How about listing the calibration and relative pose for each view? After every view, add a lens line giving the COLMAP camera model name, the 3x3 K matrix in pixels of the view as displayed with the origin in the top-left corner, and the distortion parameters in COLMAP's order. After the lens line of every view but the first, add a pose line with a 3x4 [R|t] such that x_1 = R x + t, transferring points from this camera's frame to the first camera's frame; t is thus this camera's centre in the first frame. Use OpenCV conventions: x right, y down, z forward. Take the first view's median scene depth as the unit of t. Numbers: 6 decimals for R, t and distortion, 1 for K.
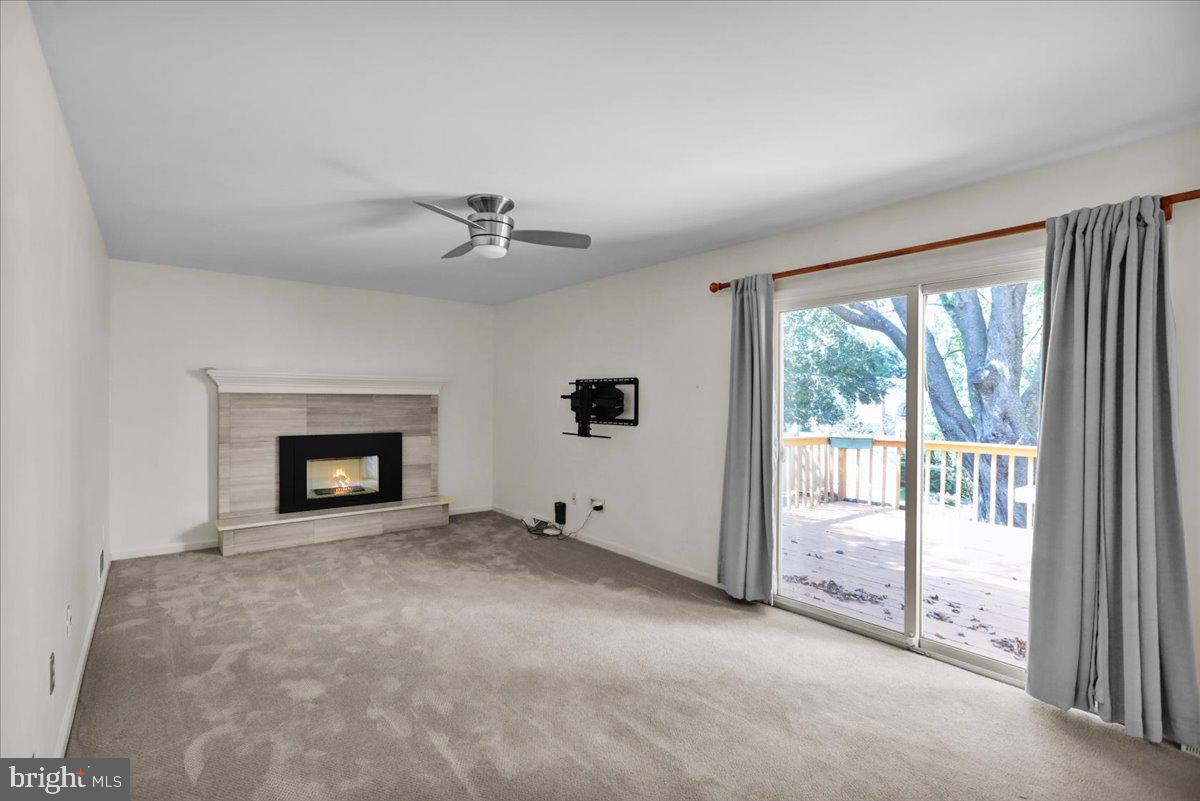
lens RADIAL K [[538.0, 0, 572.5], [0, 538.0, 406.3], [0, 0, 1]] dist [-0.003881, 0.002809]
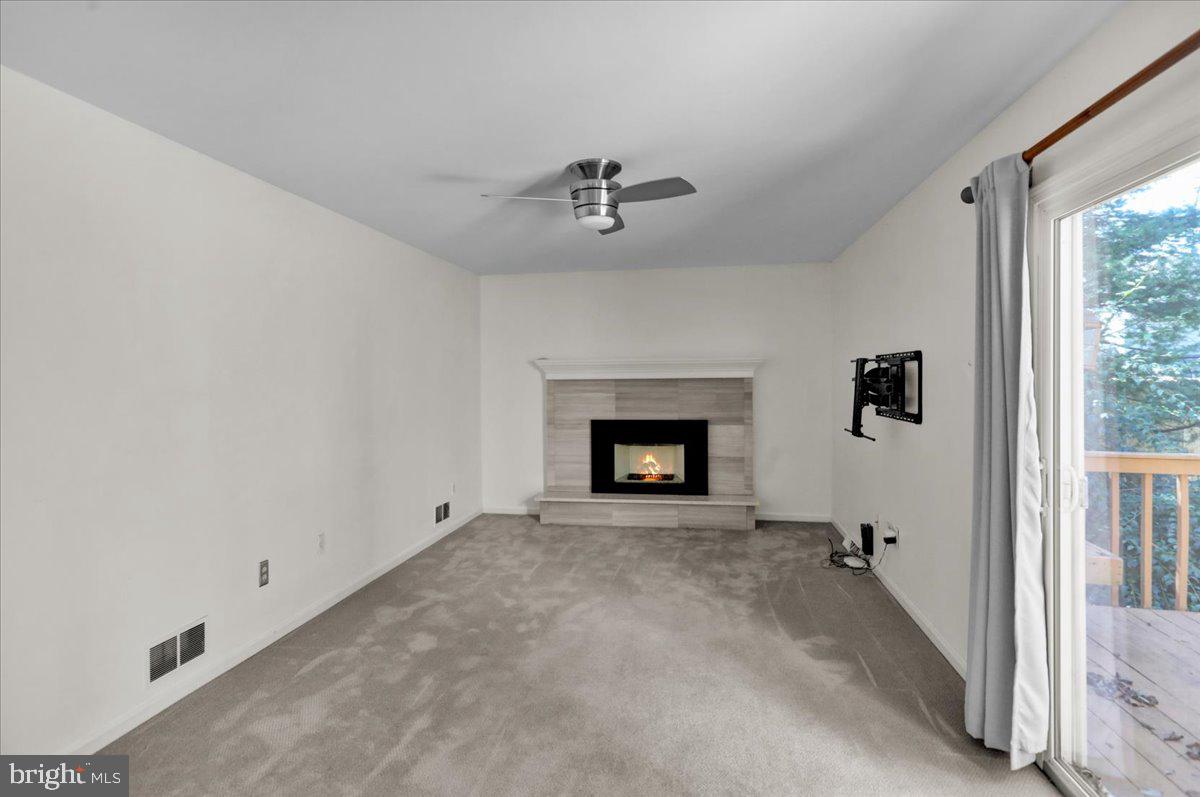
lens RADIAL K [[616.1, 0, 615.9], [0, 616.1, 381.8], [0, 0, 1]] dist [0.001528, 0.001491]
pose [[0.690711, -0.008904, -0.723076, 0.412087], [0.005082, 0.999959, -0.007459, -0.011049], [0.723113, 0.001478, 0.690729, 0.214694]]
